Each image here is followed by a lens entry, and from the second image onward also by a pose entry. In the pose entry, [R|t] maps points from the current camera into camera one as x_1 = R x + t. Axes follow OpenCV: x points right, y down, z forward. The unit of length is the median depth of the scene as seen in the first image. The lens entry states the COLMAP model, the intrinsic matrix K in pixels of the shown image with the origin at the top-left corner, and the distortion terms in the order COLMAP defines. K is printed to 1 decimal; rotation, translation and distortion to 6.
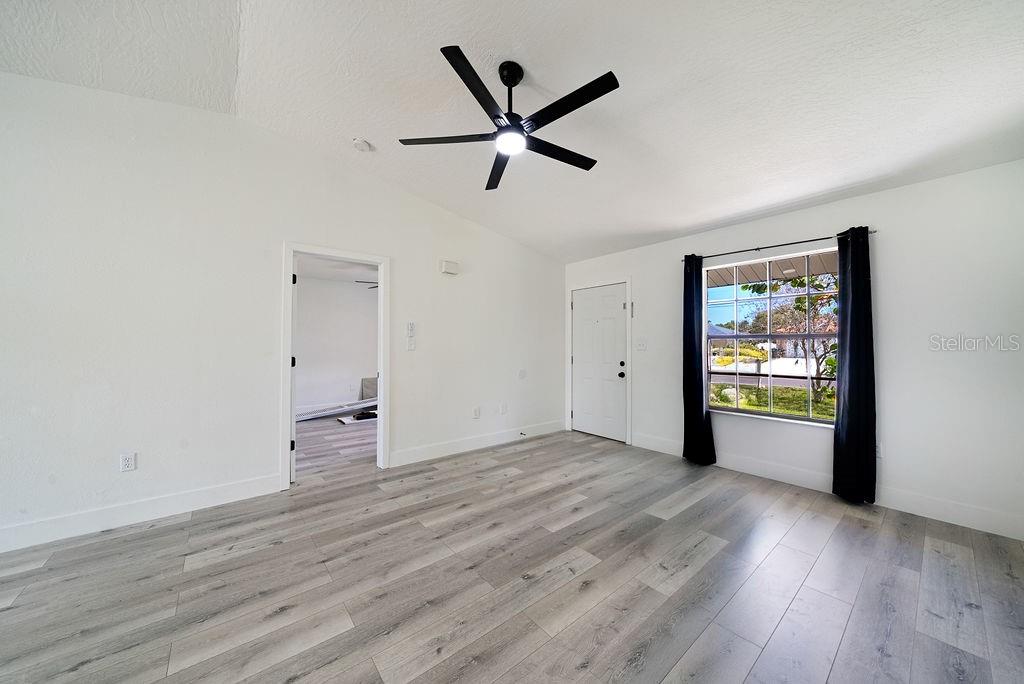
lens RADIAL K [[355.5, 0, 514.5], [0, 355.5, 344.2], [0, 0, 1]] dist [-0.008445, -0.000059]
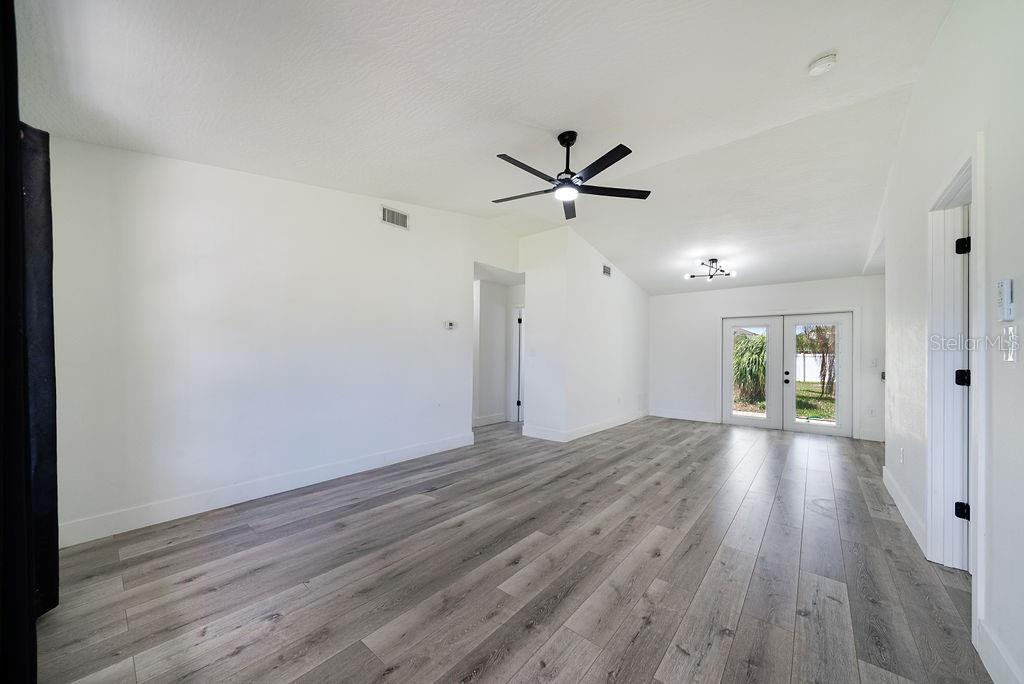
lens RADIAL K [[362.1, 0, 510.8], [0, 362.1, 360.8], [0, 0, 1]] dist [-0.000058, -0.000042]
pose [[-0.984162, -0.007015, -0.177134, 0.355816], [-0.009142, 0.999896, 0.011195, 0.028477], [0.177037, 0.012637, -0.984123, 1.929403]]
